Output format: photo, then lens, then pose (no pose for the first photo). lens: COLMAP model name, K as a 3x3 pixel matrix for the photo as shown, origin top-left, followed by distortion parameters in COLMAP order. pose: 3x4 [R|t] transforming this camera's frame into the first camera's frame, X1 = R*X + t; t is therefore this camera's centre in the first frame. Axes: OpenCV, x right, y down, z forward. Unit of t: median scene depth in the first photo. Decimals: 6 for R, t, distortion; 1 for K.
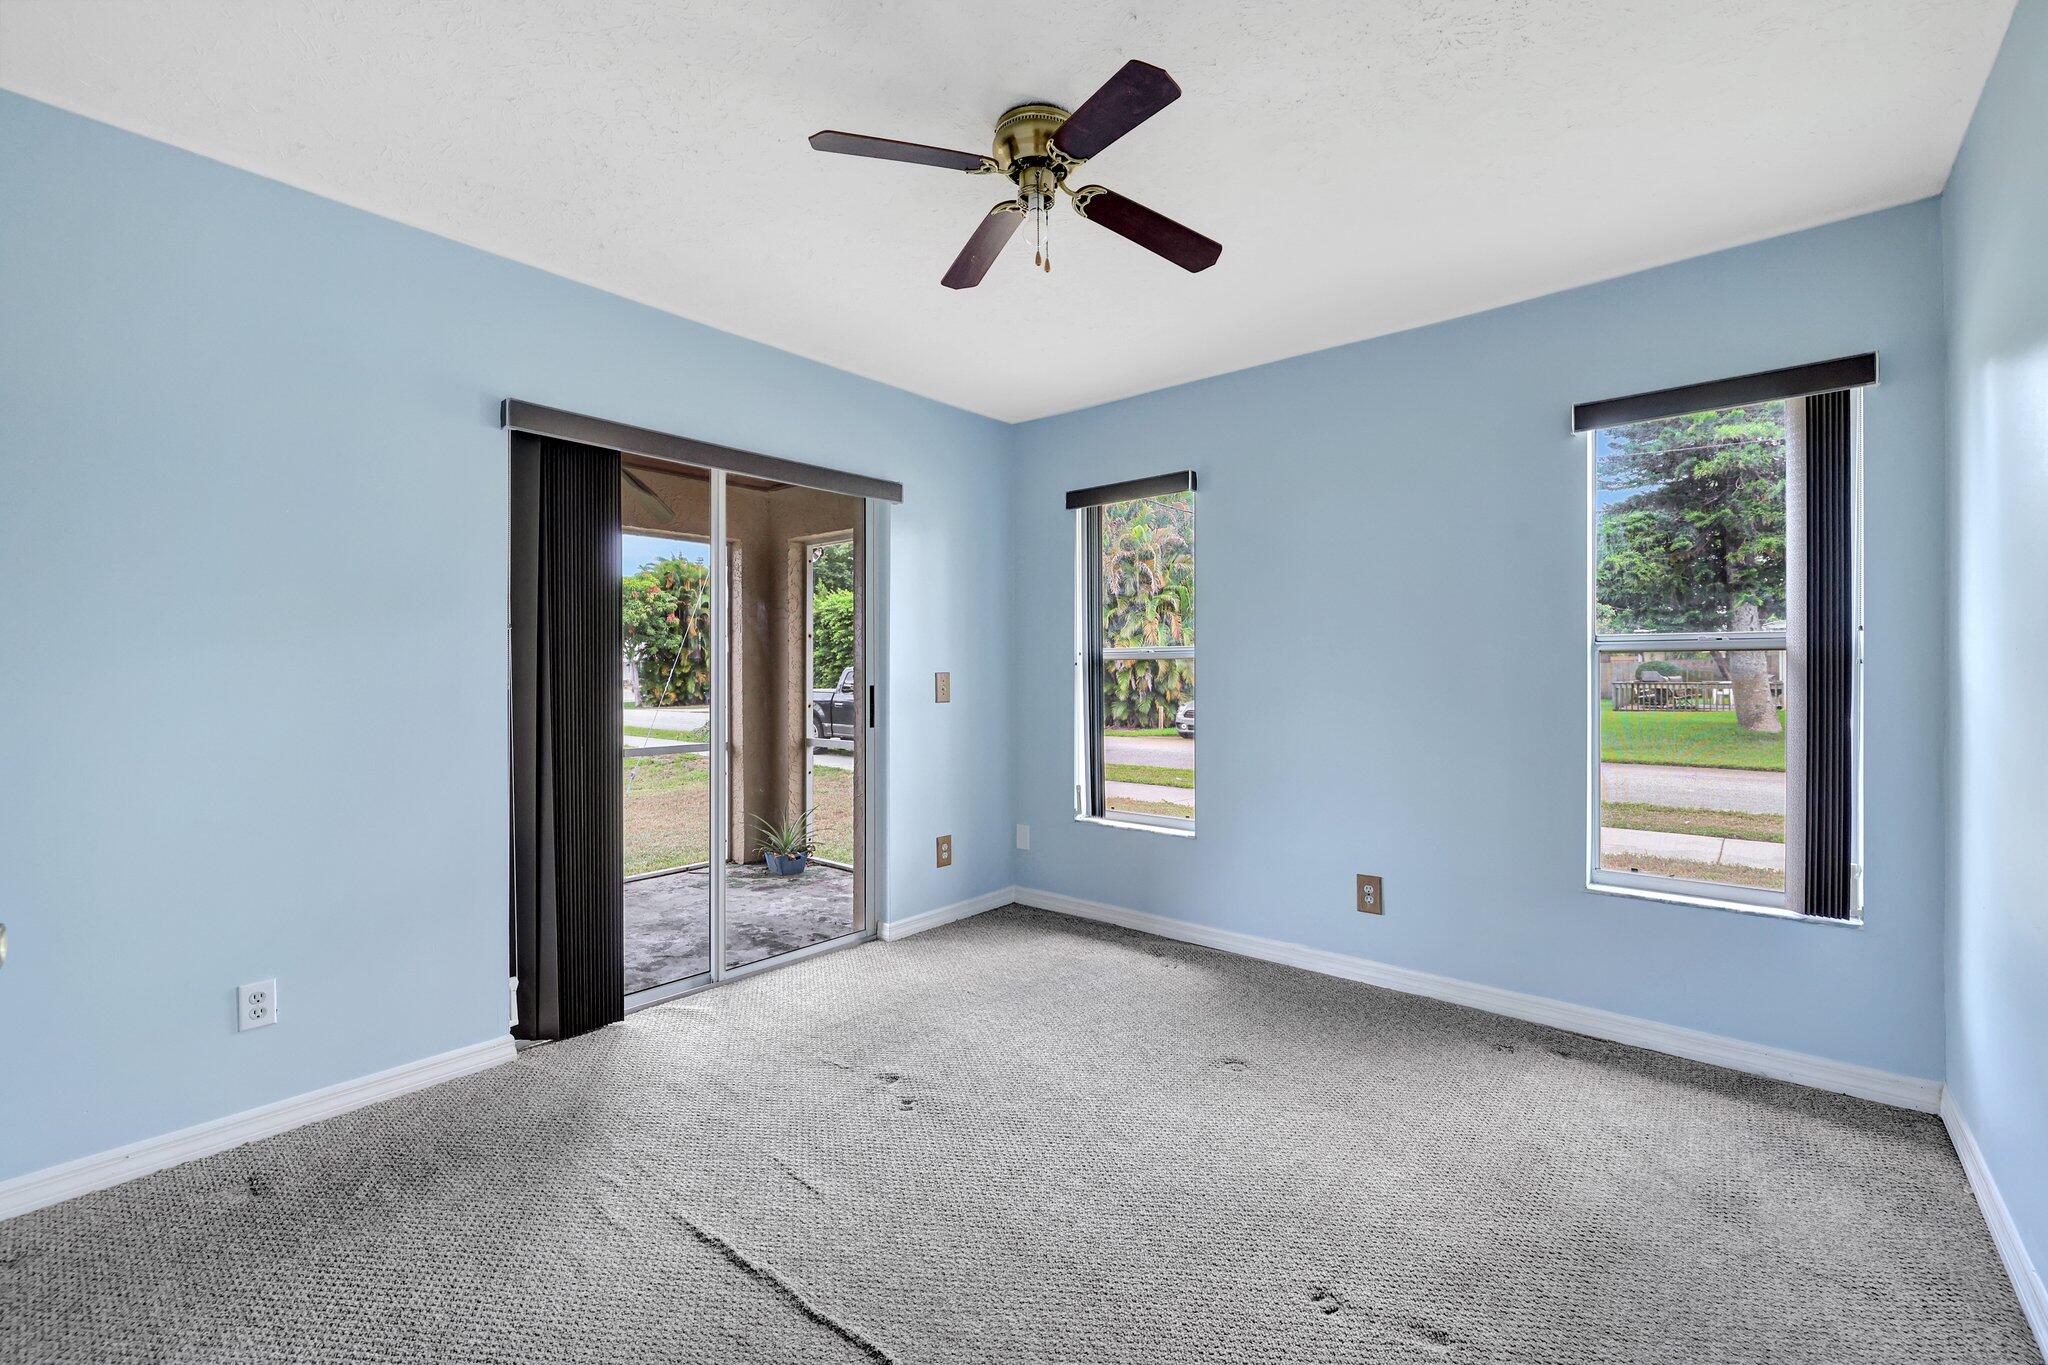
lens RADIAL K [[853.7, 0, 1024.8], [0, 853.7, 679.9], [0, 0, 1]] dist [-0.000563, 0.000167]
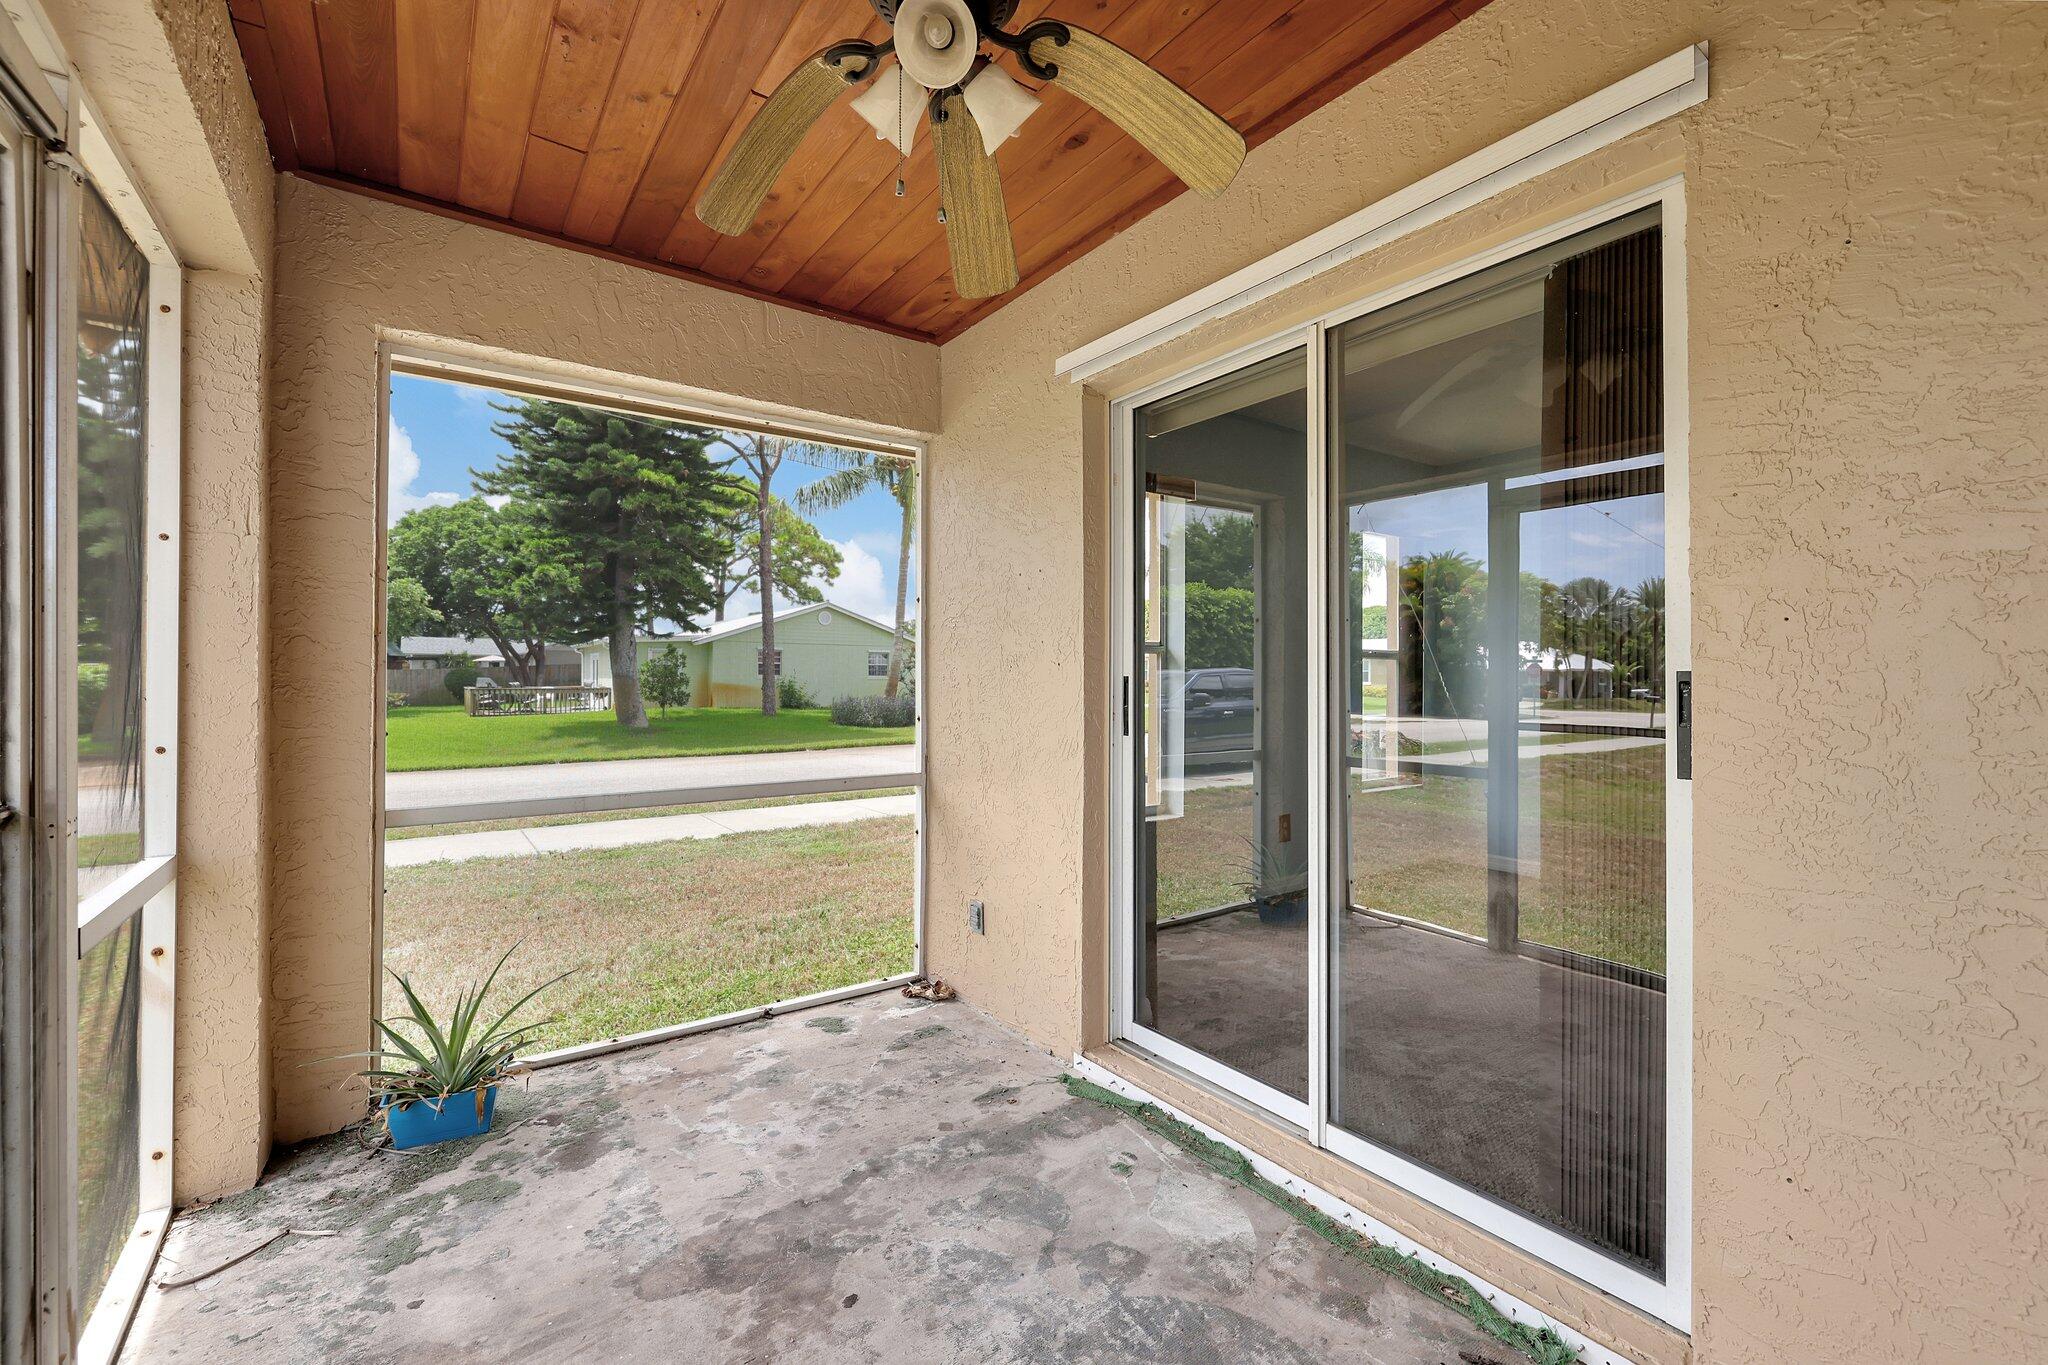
lens RADIAL K [[853.7, 0, 1019.3], [0, 853.7, 684.8], [0, 0, 1]] dist [-0.000563, 0.000167]
pose [[0.231059, 0.004799, 0.972928, -0.809165], [-0.002959, 0.999987, -0.004230, 0.015940], [-0.972935, -0.001902, 0.231070, 0.837018]]
